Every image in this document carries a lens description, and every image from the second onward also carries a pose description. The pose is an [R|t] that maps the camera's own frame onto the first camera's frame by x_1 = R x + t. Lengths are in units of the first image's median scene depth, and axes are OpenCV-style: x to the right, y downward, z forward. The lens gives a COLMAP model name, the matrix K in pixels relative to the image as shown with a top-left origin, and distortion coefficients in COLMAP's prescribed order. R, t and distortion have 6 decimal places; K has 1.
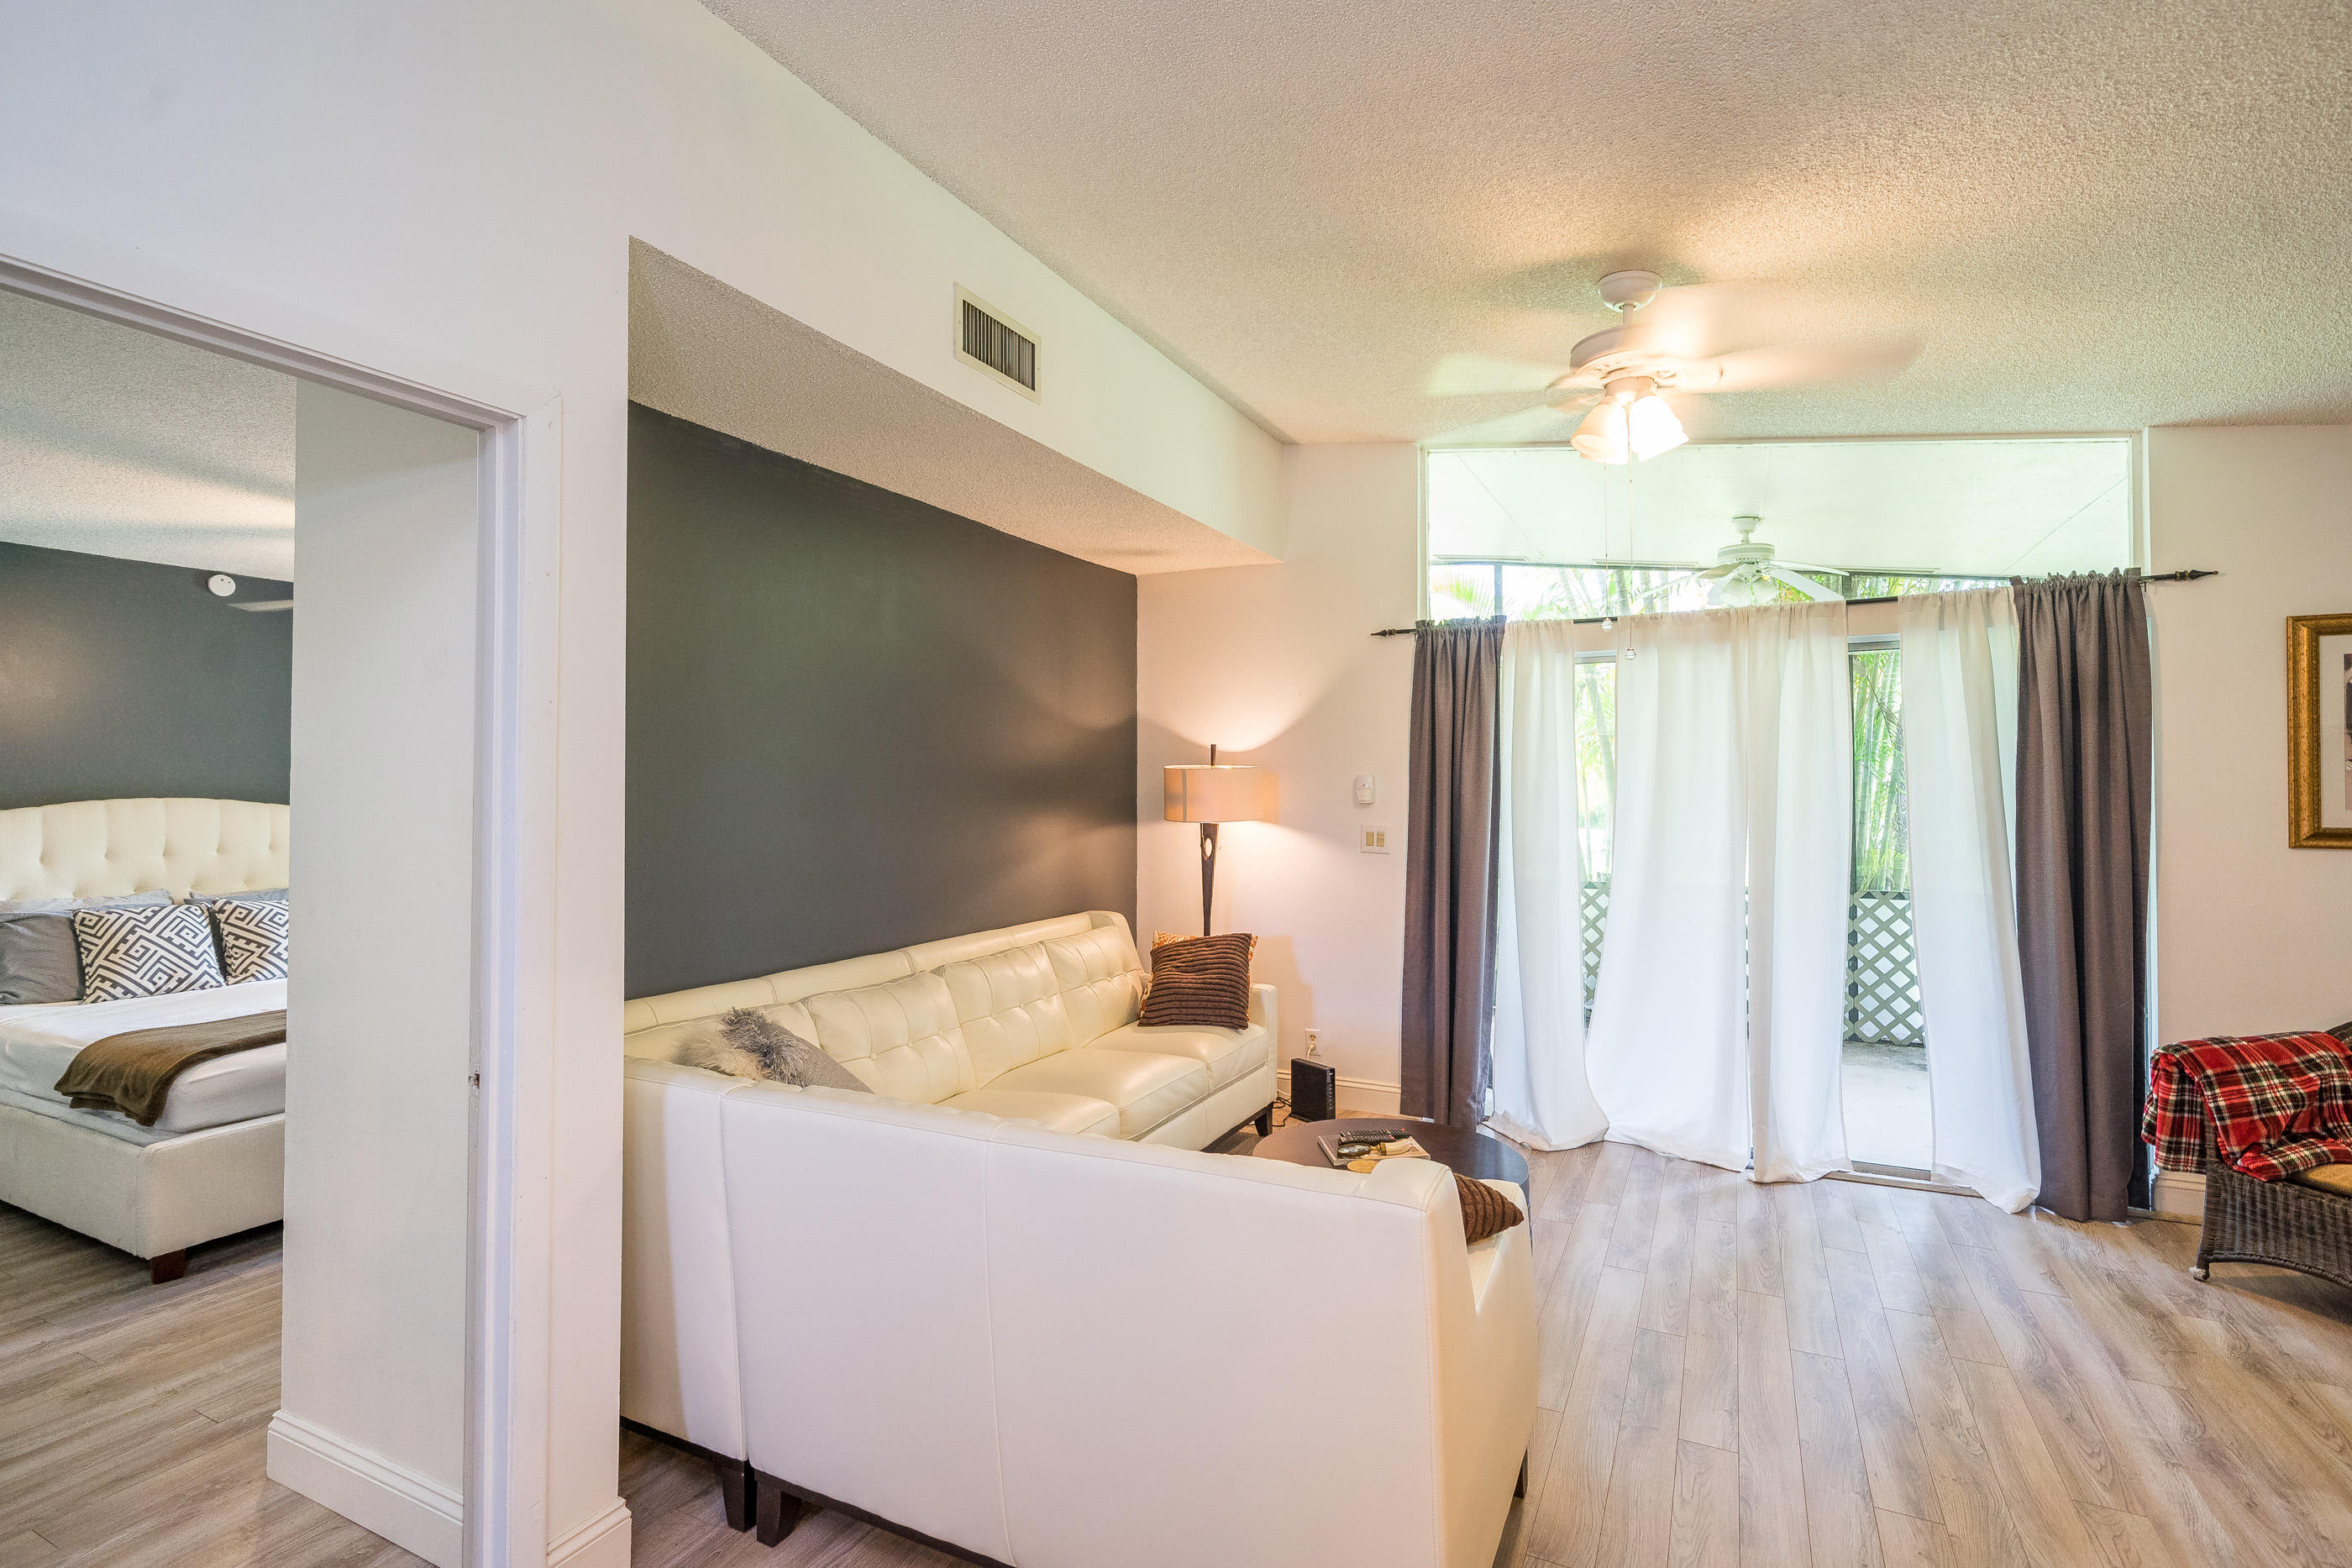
lens RADIAL K [[1095.7, 0, 1122.2], [0, 1095.7, 773.4], [0, 0, 1]] dist [0.000180, 0.000257]
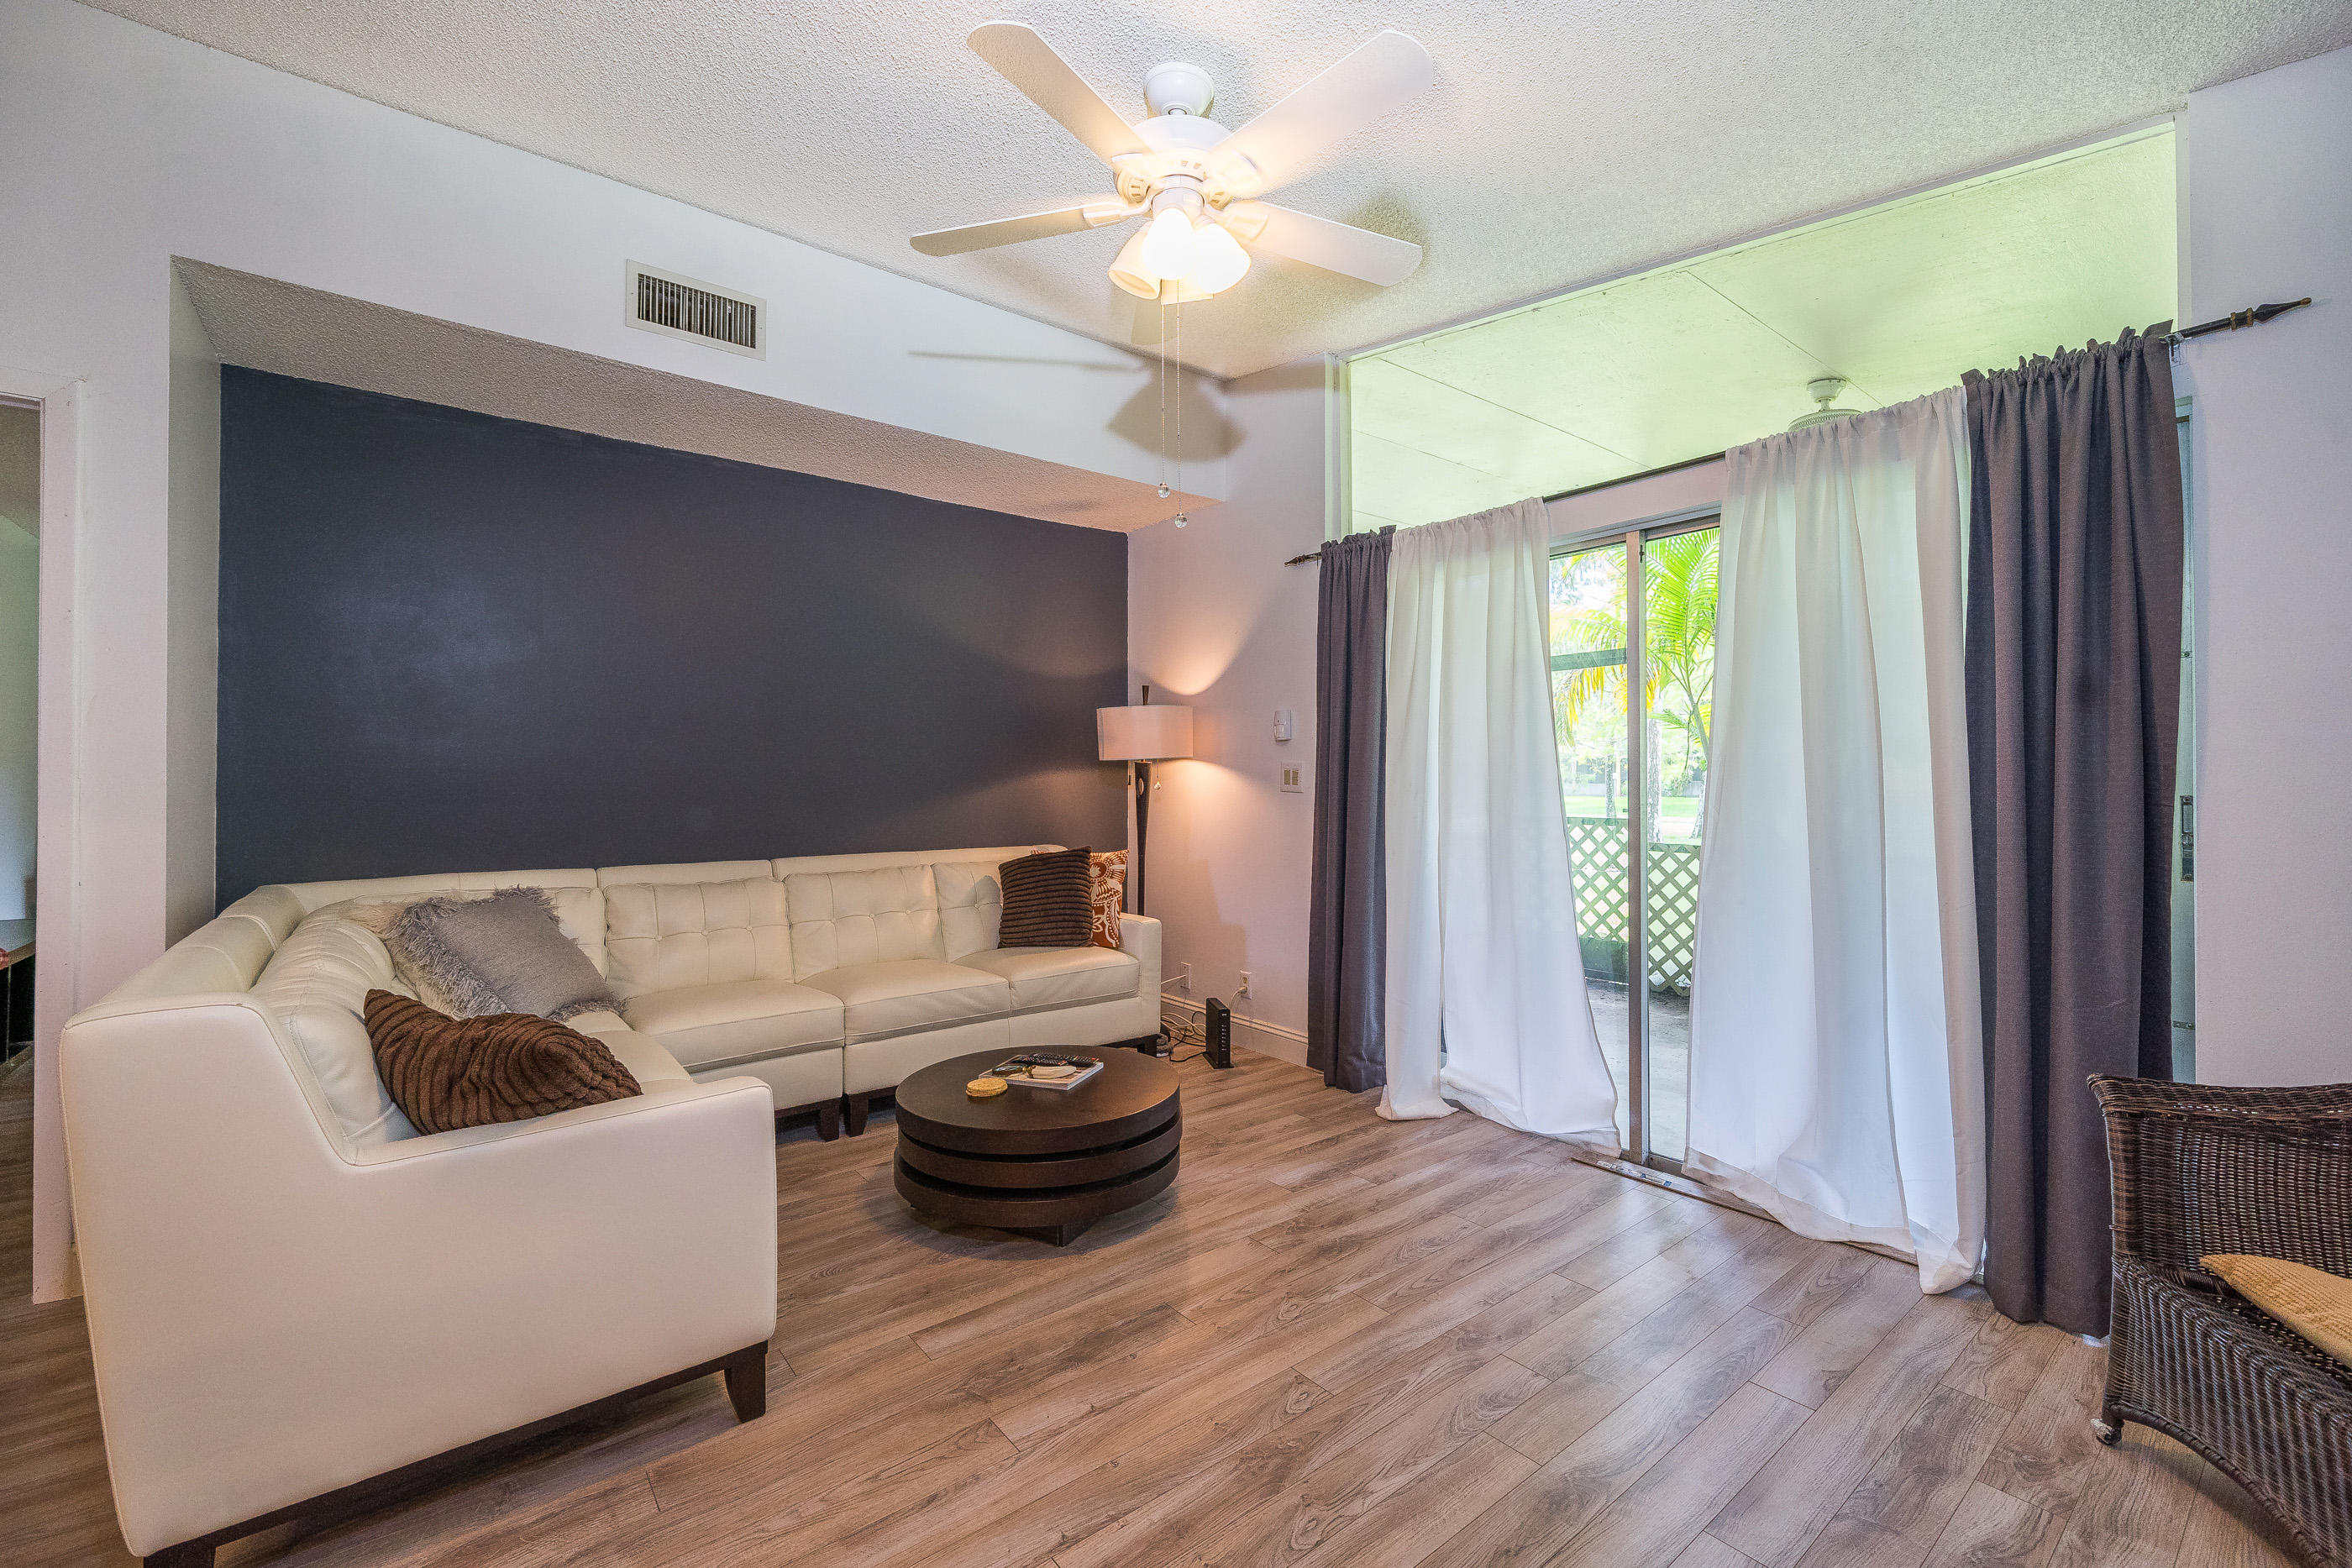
lens RADIAL K [[950.9, 0, 1141.0], [0, 950.9, 779.4], [0, 0, 1]] dist [-0.002807, -0.000939]
pose [[0.911589, 0.002165, -0.411098, 0.519860], [0.003119, 0.999921, 0.012183, 0.058542], [0.411092, -0.012388, 0.911510, 0.216519]]
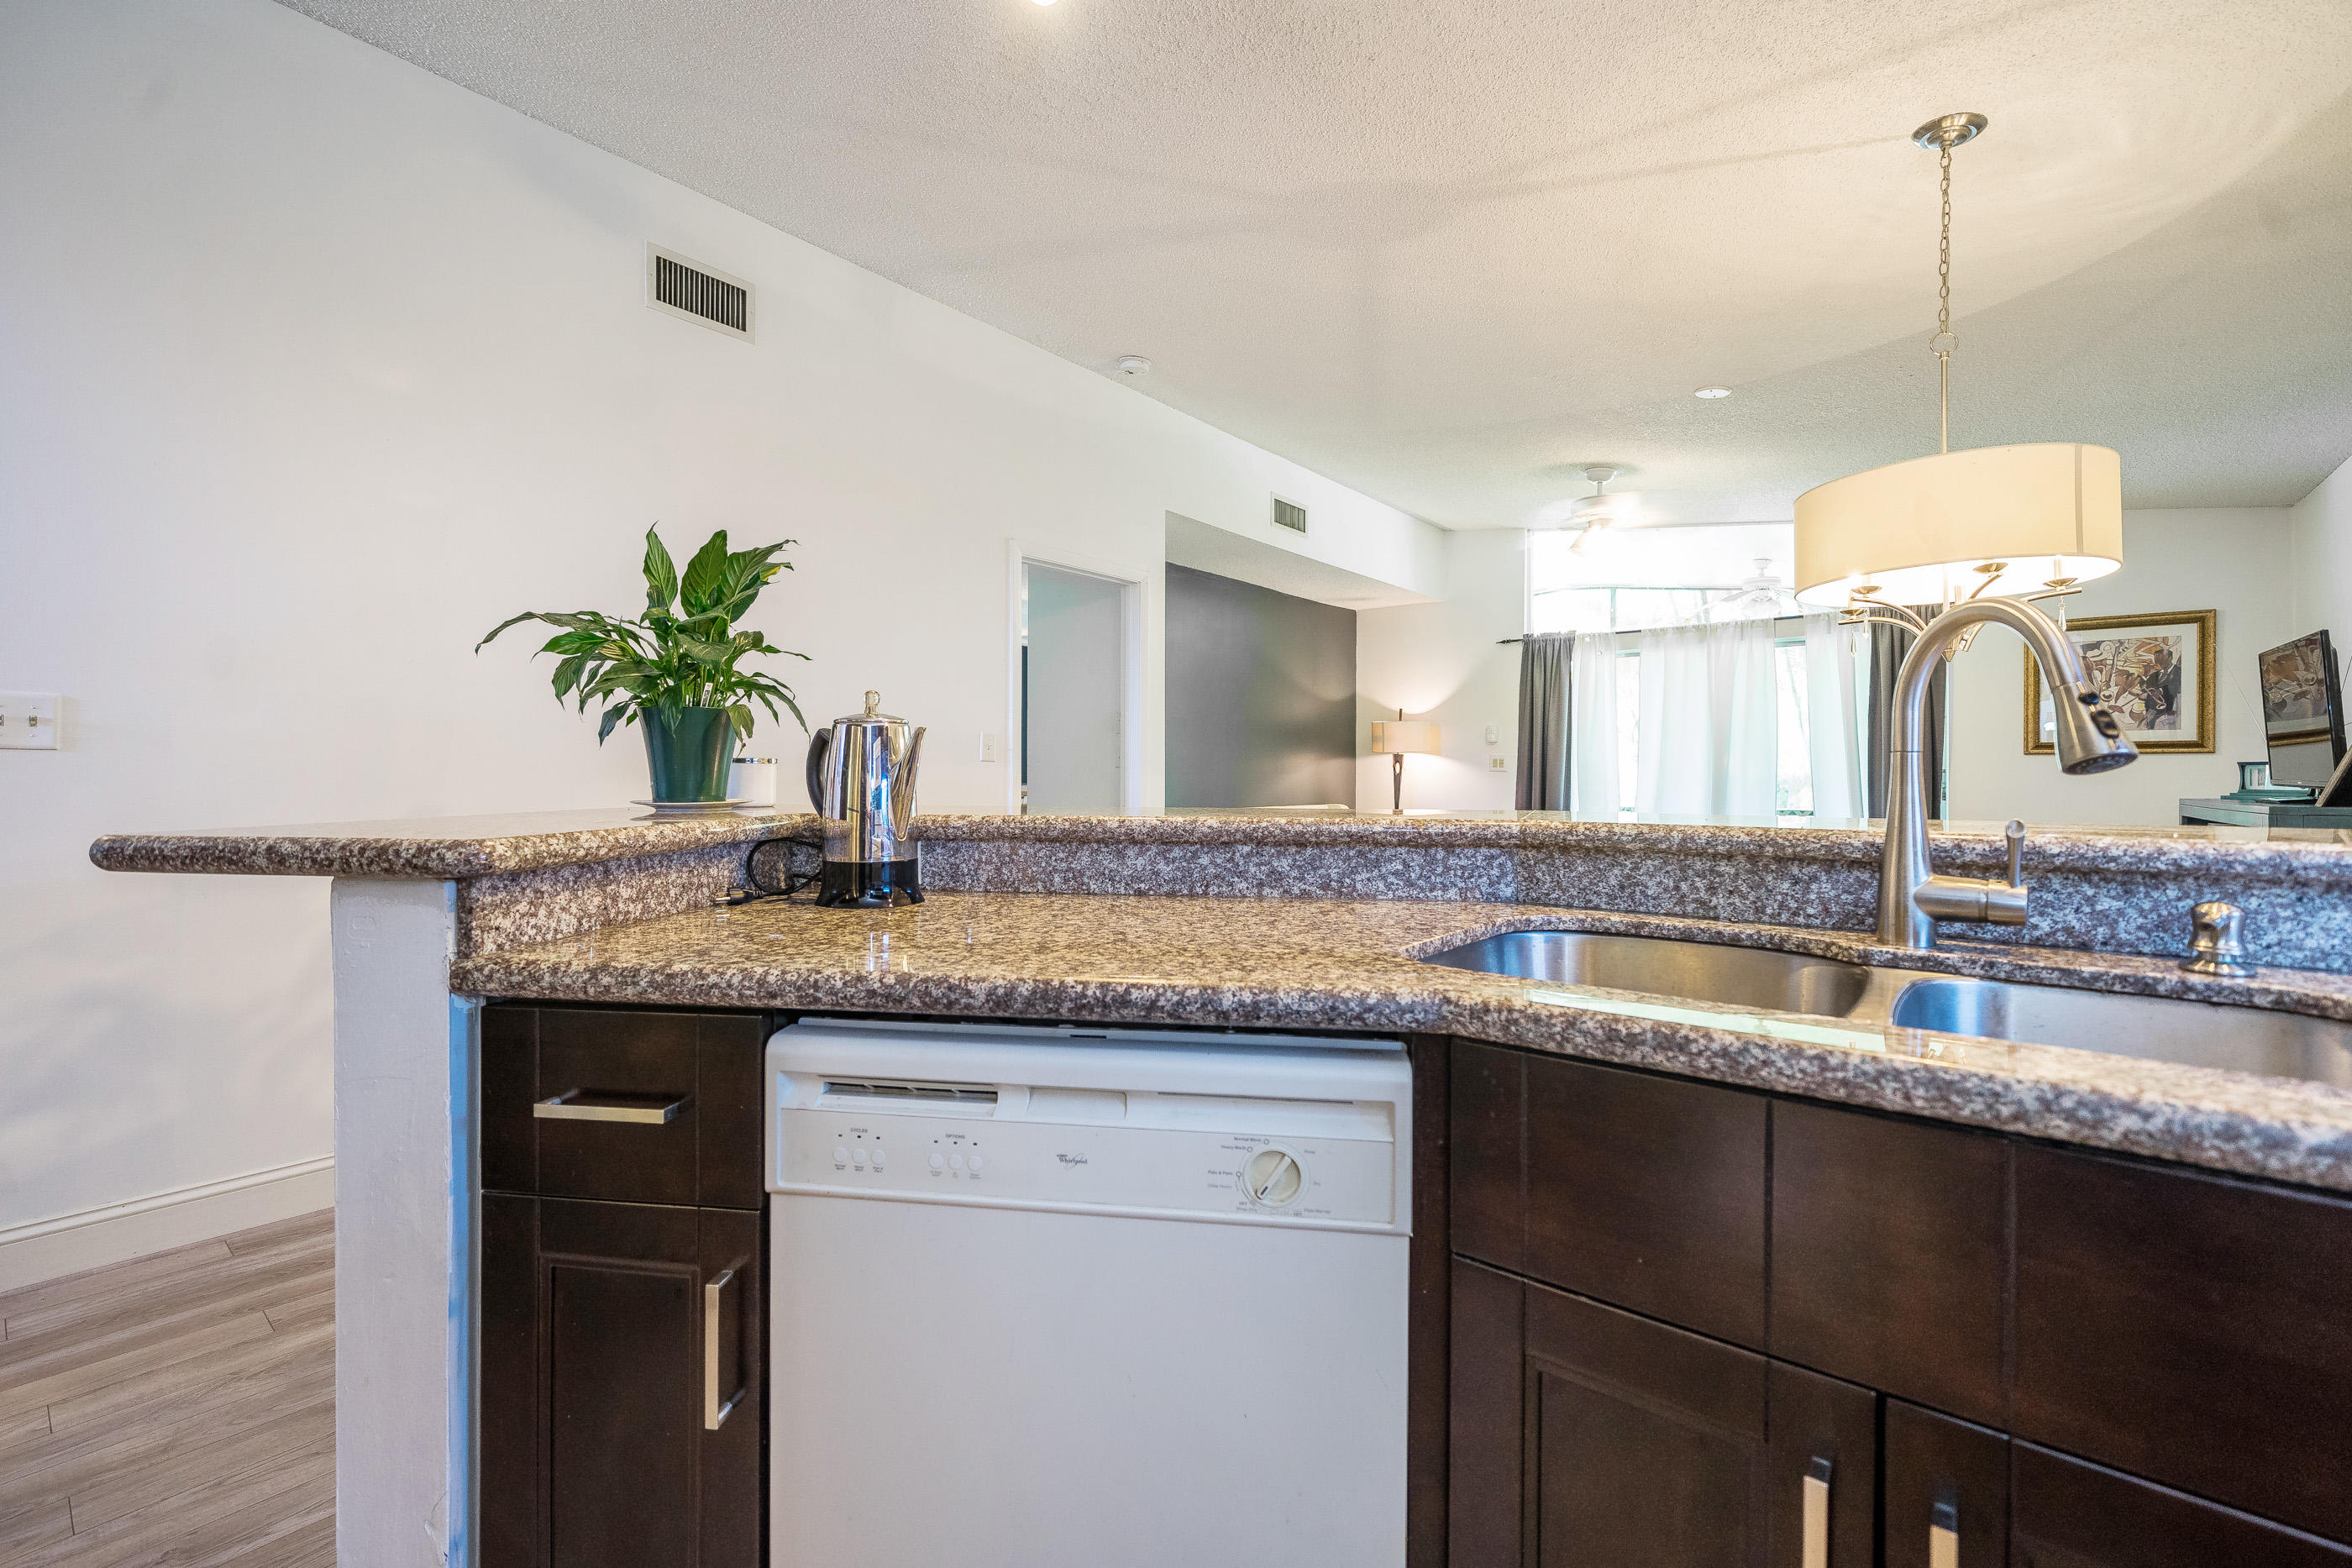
lens RADIAL K [[950.9, 0, 1163.4], [0, 950.9, 793.1], [0, 0, 1]] dist [-0.002807, -0.000939]
pose [[0.982941, 0.001625, -0.183914, -0.010677], [0.005872, 0.999174, 0.040213, 0.050180], [0.183827, -0.040607, 0.982120, -0.633099]]
